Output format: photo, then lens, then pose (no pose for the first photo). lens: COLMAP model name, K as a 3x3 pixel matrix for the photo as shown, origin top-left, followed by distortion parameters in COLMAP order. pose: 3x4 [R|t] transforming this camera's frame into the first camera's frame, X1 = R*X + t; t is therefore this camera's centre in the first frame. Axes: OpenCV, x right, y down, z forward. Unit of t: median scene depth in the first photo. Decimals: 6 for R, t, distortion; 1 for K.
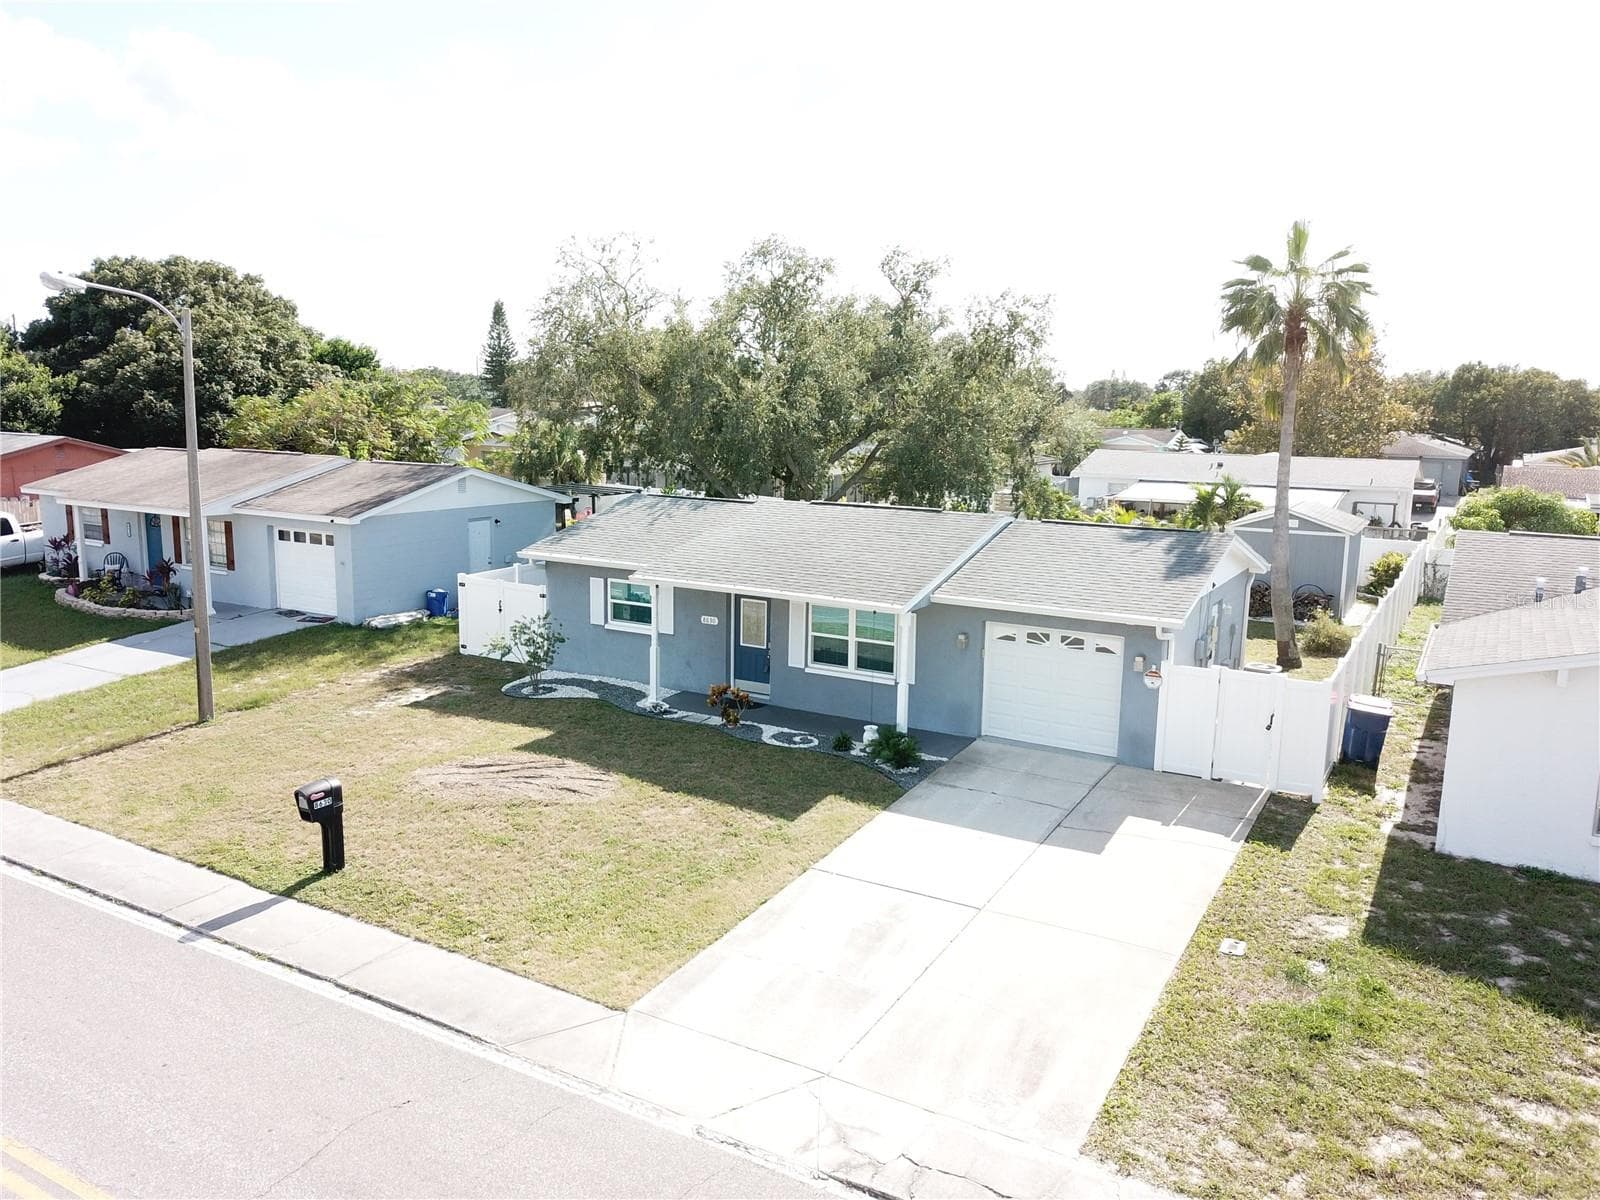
lens RADIAL K [[1239.5, 0, 787.1], [0, 1239.5, 608.2], [0, 0, 1]] dist [0.013229, -0.015076]
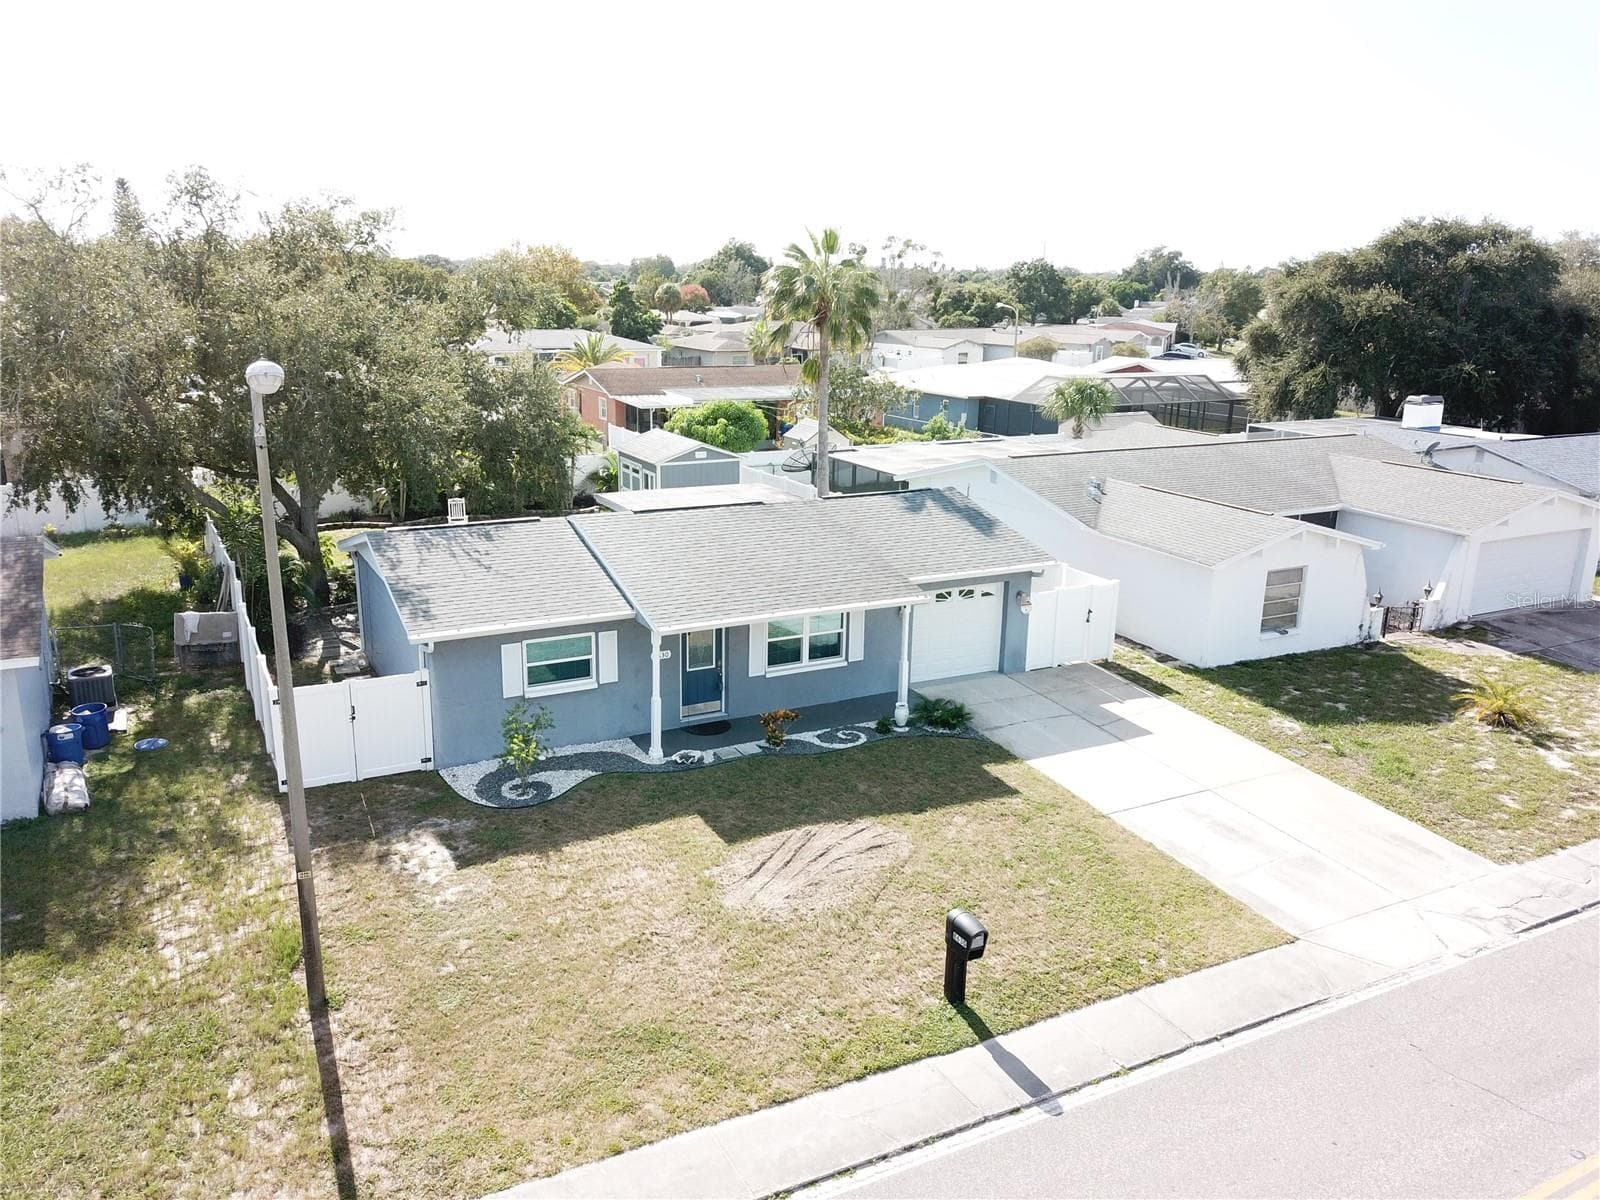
lens RADIAL K [[1239.5, 0, 795.1], [0, 1239.5, 590.8], [0, 0, 1]] dist [0.013229, -0.015076]
pose [[0.522619, -0.221383, 0.823322, -0.897331], [0.137531, 0.974942, 0.174852, -0.219329], [-0.841400, 0.021851, 0.539970, 0.453180]]
